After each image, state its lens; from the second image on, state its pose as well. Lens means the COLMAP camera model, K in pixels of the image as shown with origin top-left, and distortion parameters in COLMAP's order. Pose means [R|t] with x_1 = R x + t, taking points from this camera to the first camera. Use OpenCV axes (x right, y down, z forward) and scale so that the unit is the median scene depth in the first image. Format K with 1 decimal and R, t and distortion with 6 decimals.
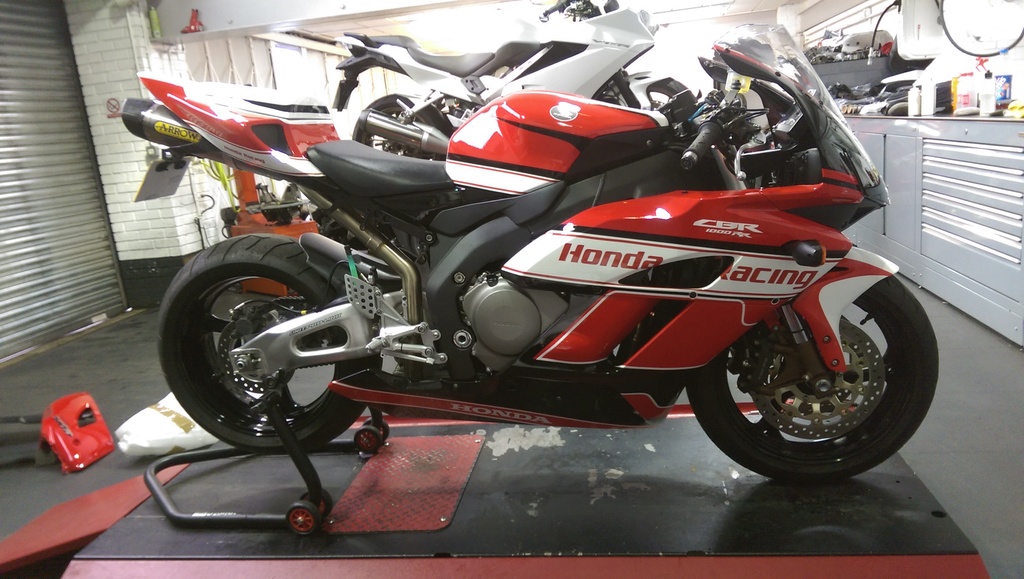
lens RADIAL K [[736.7, 0, 512.0], [0, 736.7, 289.5], [0, 0, 1]] dist [0.077206, -0.101750]
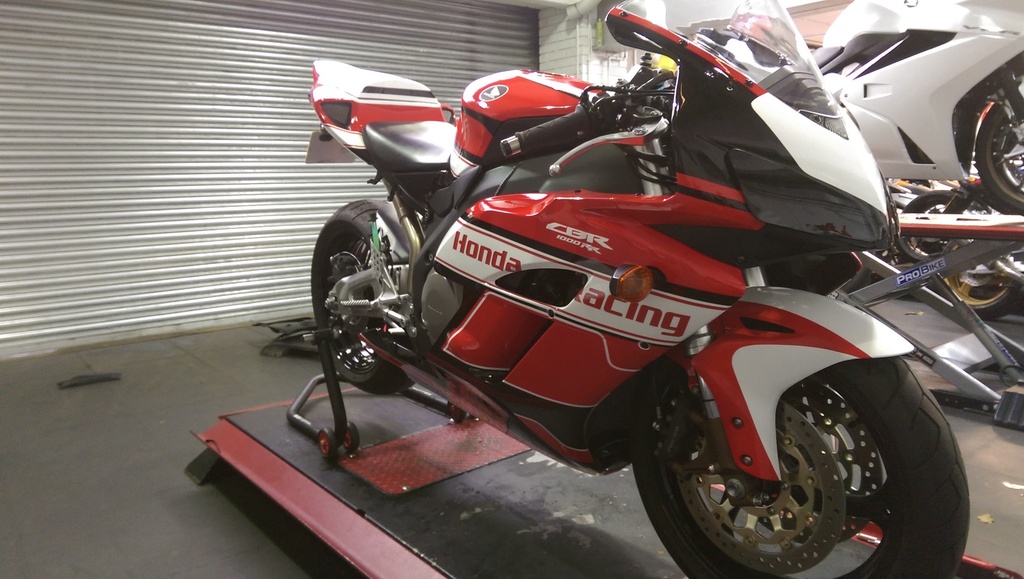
lens RADIAL K [[736.7, 0, 512.0], [0, 736.7, 289.5], [0, 0, 1]] dist [0.077206, -0.101750]
pose [[0.736396, 0.186816, -0.650247, 0.715418], [-0.198126, 0.978532, 0.056756, -0.054843], [0.646890, 0.087036, 0.757600, 0.330072]]
